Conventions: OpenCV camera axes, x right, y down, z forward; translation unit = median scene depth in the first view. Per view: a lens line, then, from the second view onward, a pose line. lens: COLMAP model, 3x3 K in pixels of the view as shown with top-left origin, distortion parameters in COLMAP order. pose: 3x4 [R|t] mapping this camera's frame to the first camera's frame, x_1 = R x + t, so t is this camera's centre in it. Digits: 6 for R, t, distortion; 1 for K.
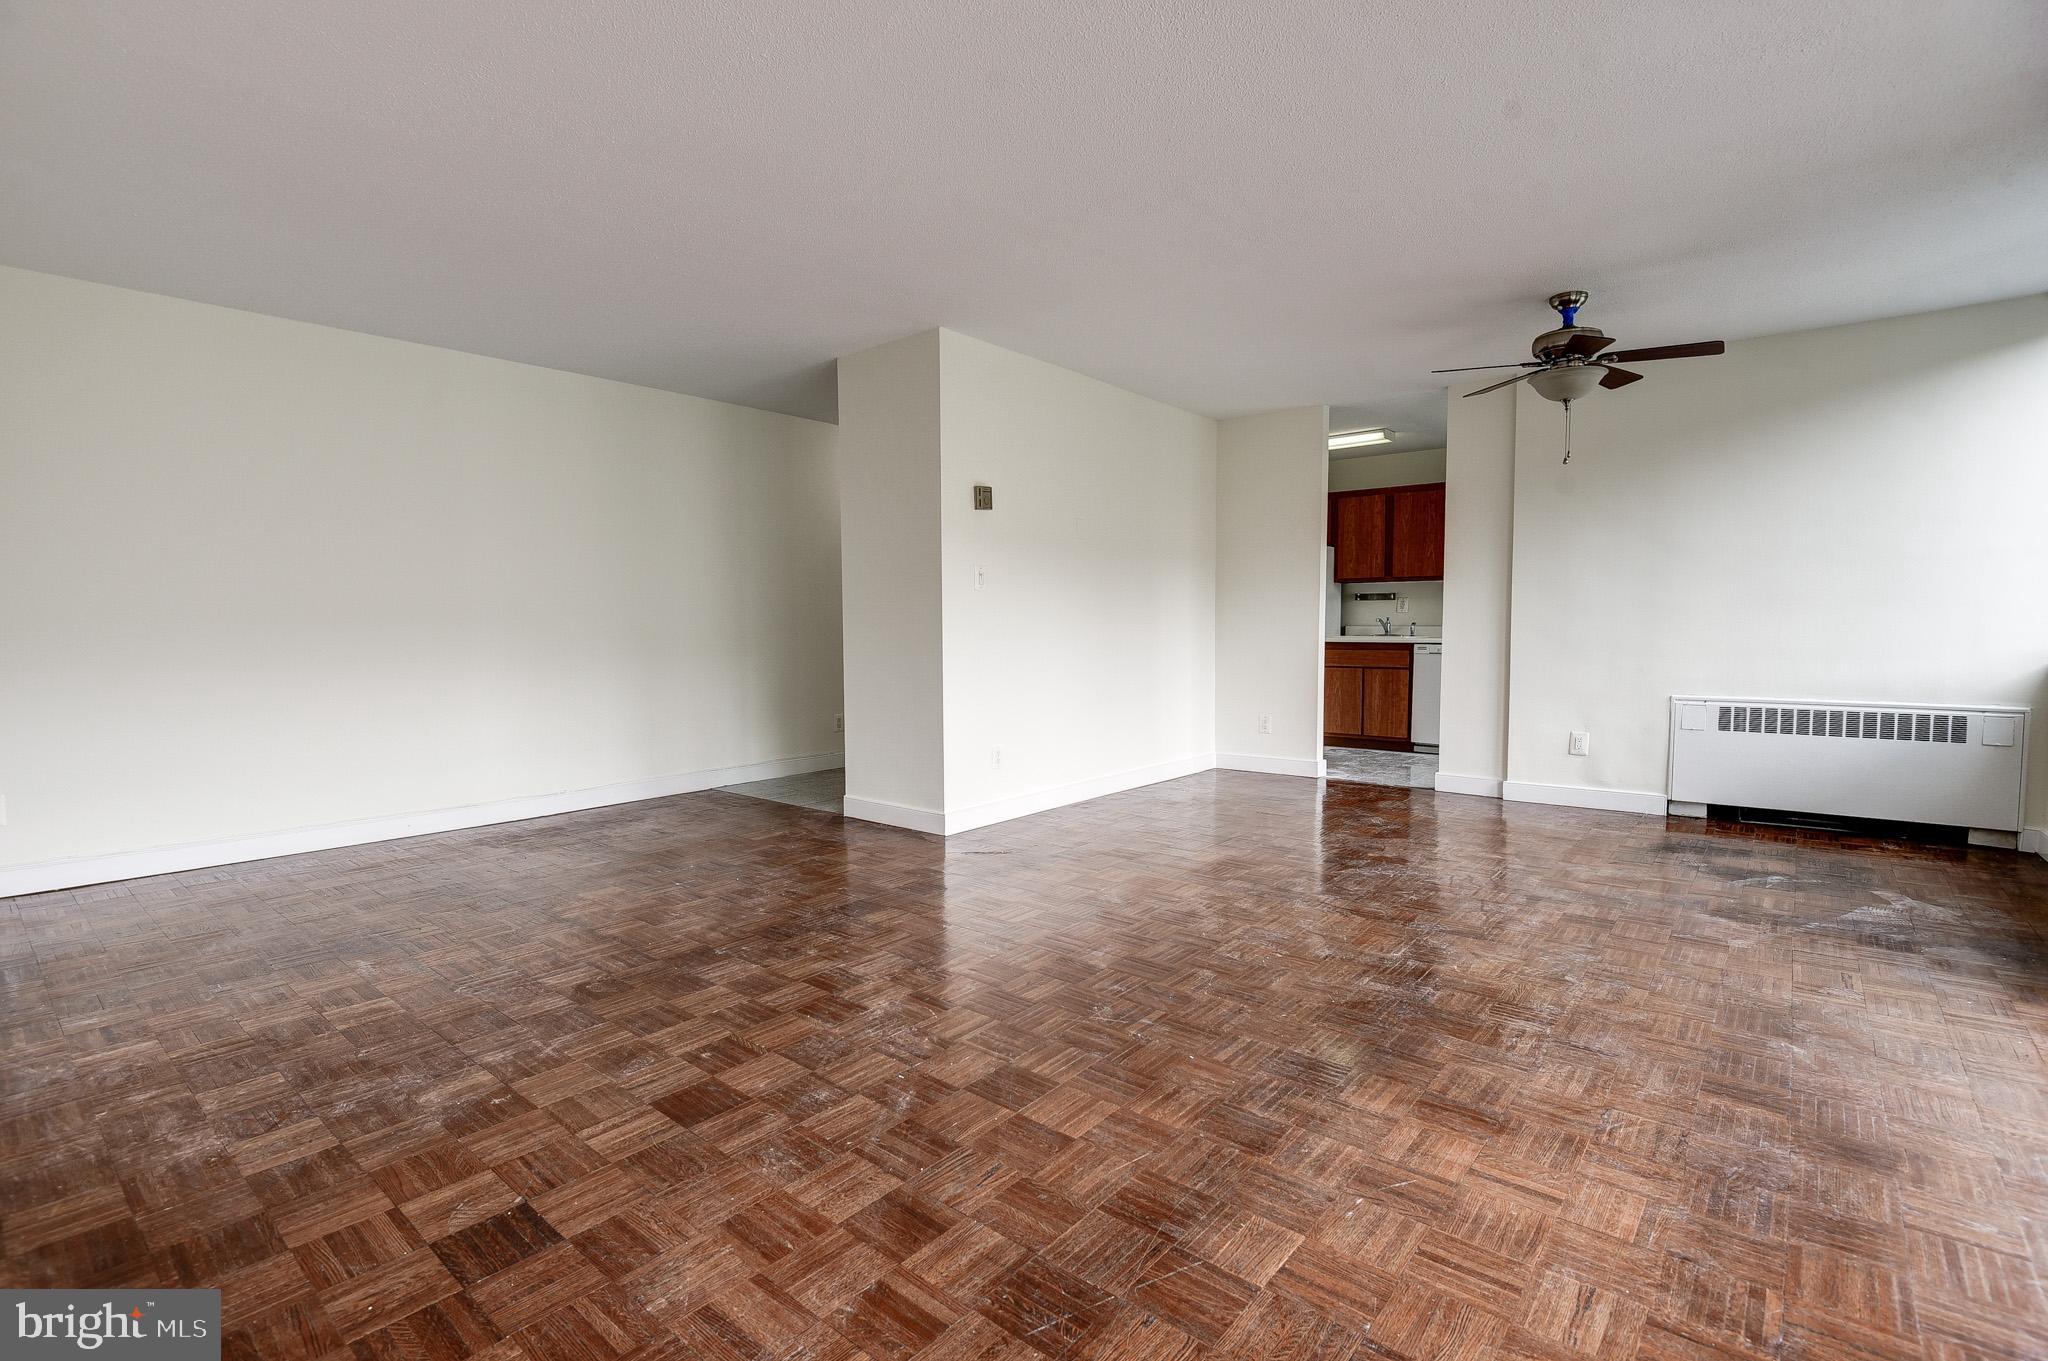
lens RADIAL K [[927.8, 0, 1024.0], [0, 927.8, 680.5], [0, 0, 1]] dist [-0.000273, -0.000040]
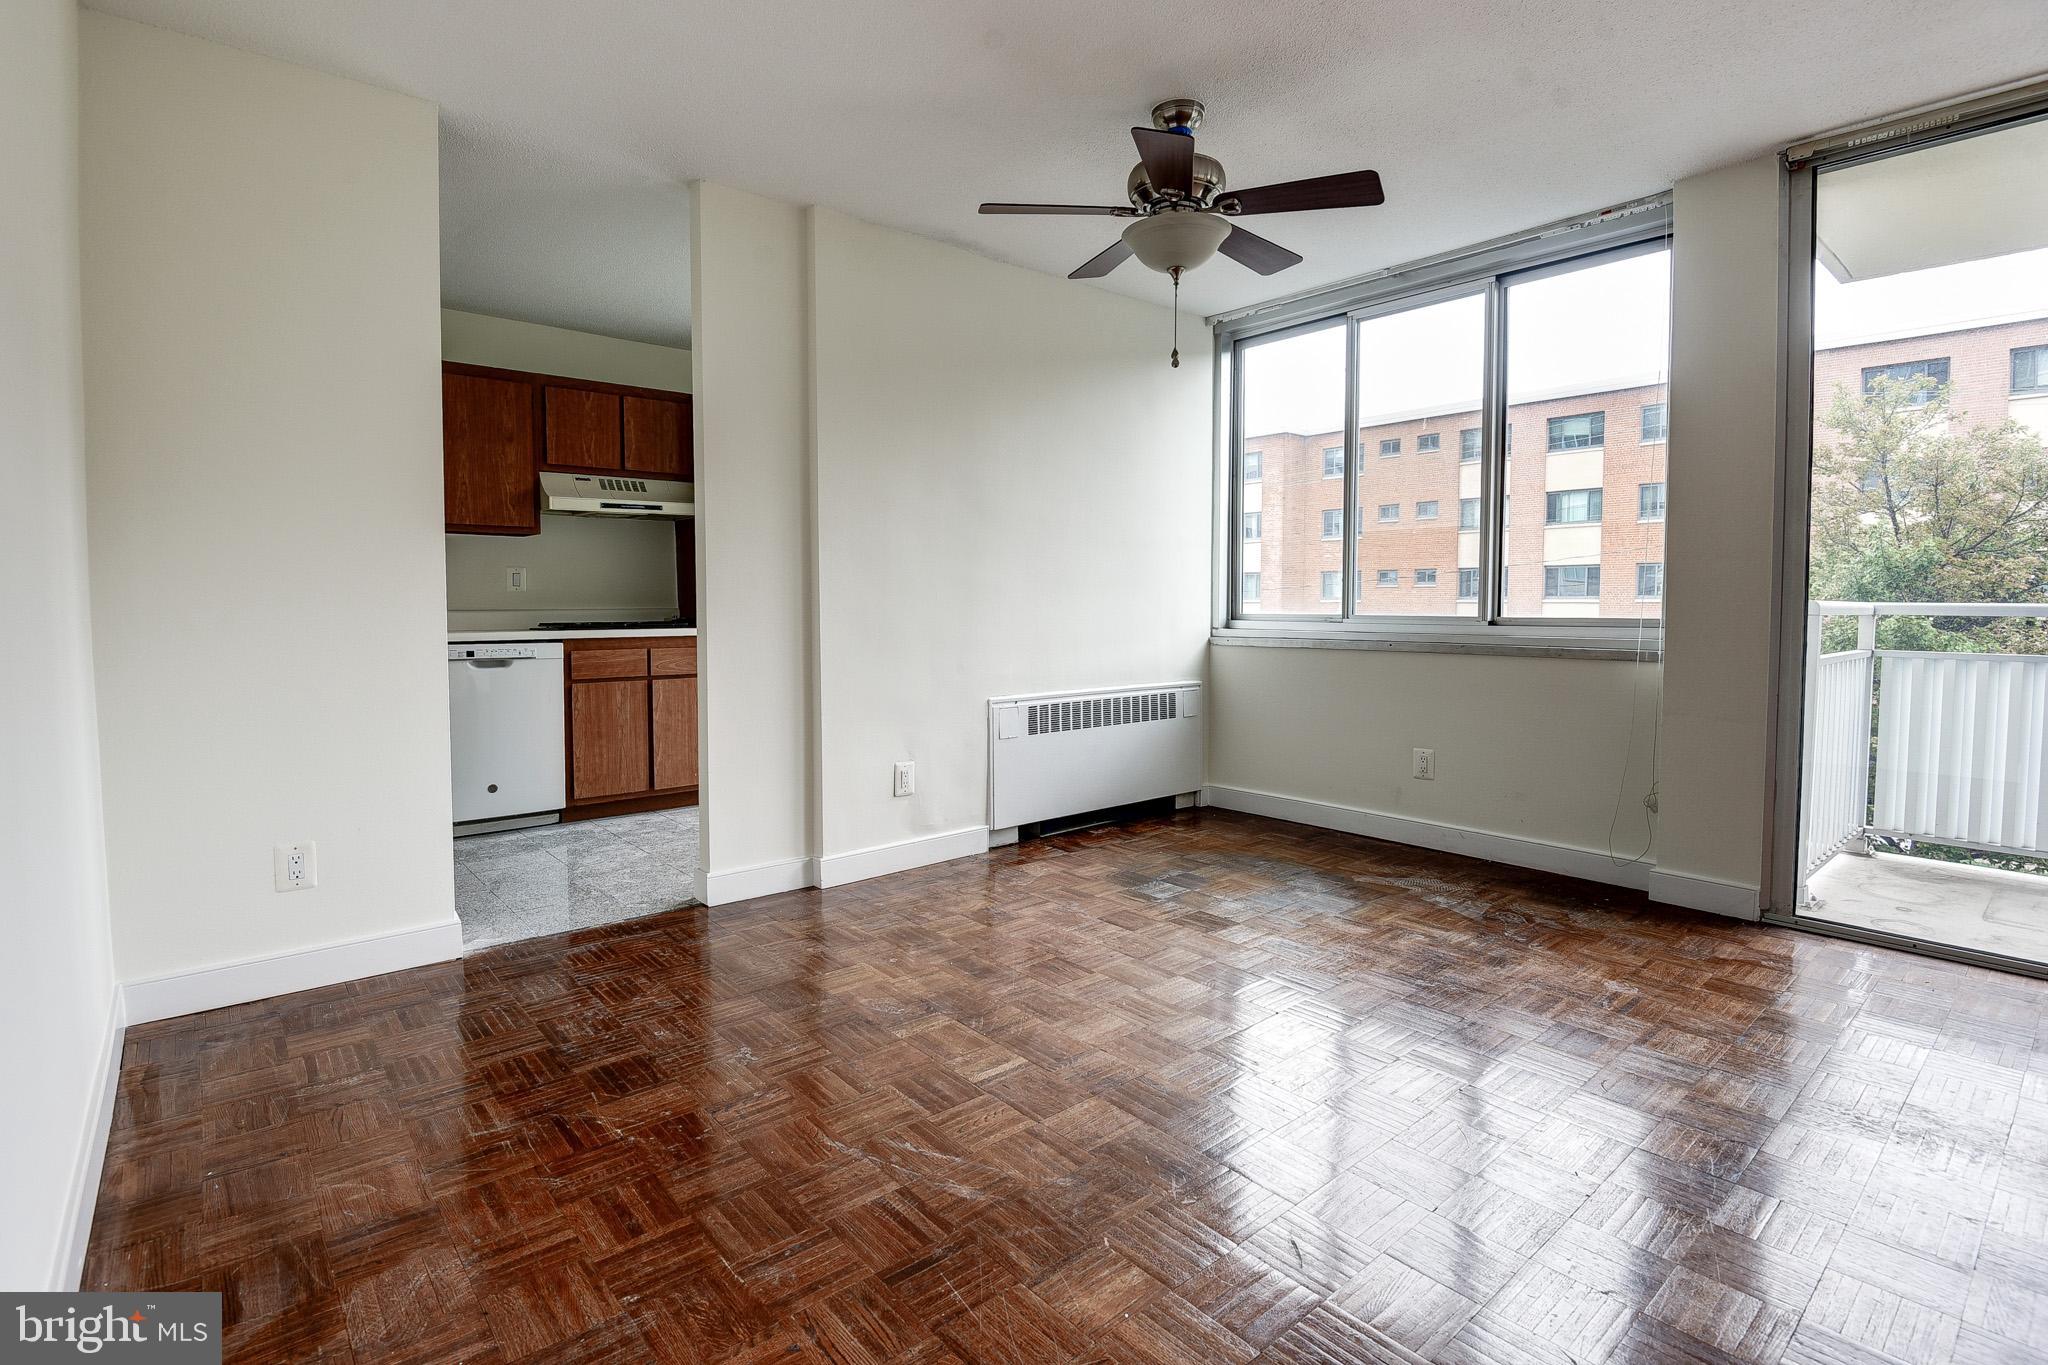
lens RADIAL K [[990.7, 0, 1024.0], [0, 990.7, 682.5], [0, 0, 1]] dist [0.000539, -0.000074]
pose [[0.184867, -0.081663, 0.979365, -0.115907], [0.059337, 0.995651, 0.071820, -0.055564], [-0.980971, 0.044836, 0.188908, 0.802740]]
